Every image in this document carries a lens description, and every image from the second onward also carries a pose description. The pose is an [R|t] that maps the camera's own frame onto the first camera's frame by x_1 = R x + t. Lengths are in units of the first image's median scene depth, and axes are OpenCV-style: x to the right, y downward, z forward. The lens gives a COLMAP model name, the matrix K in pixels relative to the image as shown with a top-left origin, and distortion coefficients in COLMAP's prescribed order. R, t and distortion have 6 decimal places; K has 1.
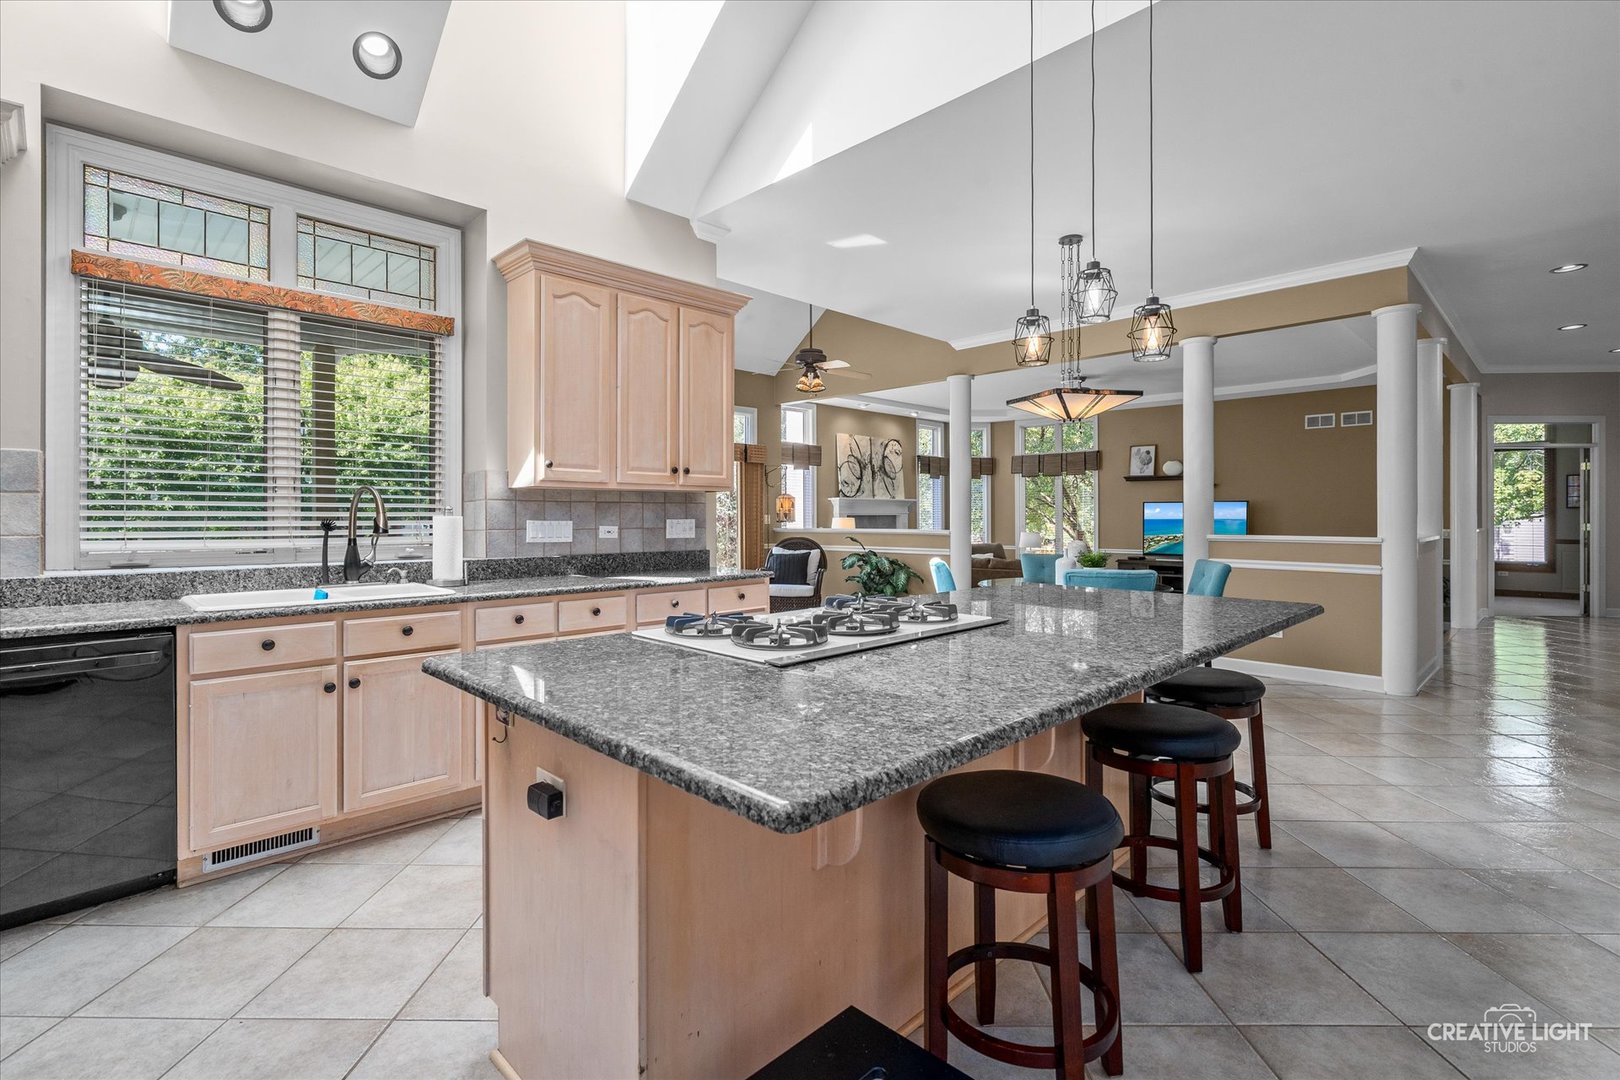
lens RADIAL K [[787.9, 0, 808.3], [0, 787.9, 520.4], [0, 0, 1]] dist [-0.000609, -0.000071]
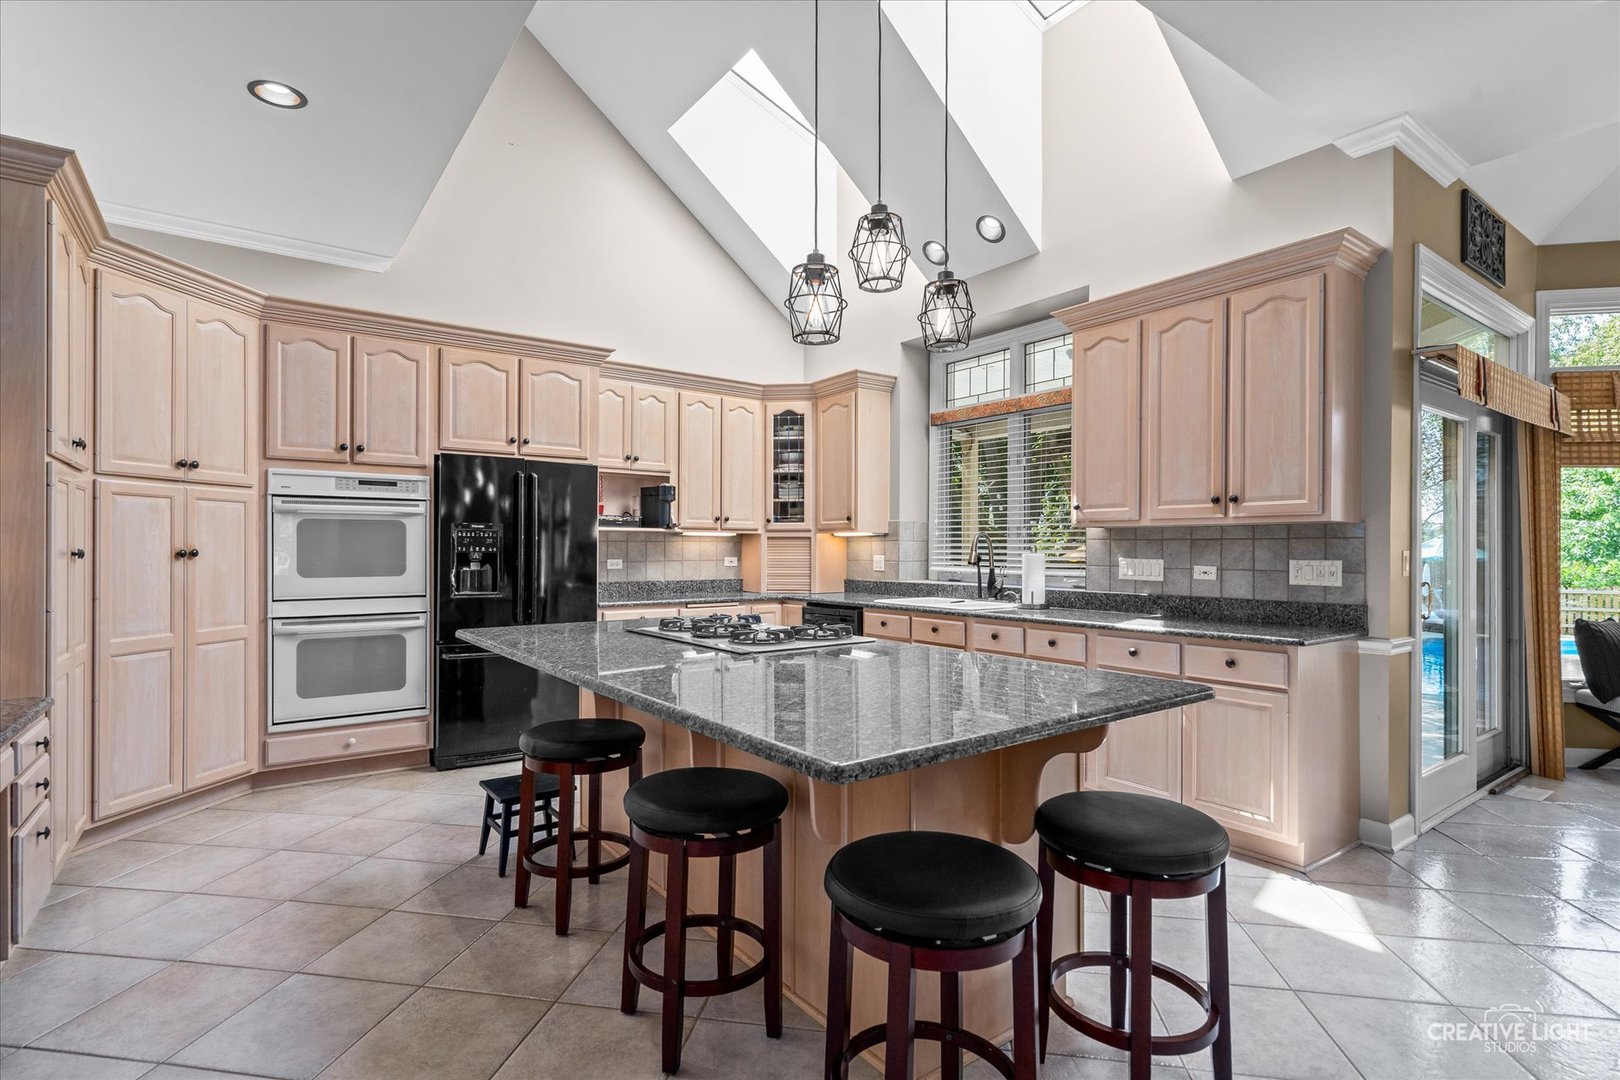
lens RADIAL K [[804.7, 0, 801.5], [0, 804.7, 544.5], [0, 0, 1]] dist [0.040596, 0.000308]
pose [[-0.169272, -0.002132, -0.985567, 0.749573], [-0.006774, 0.999977, -0.000999, -0.013459], [0.985546, 0.006507, -0.169283, 0.723999]]
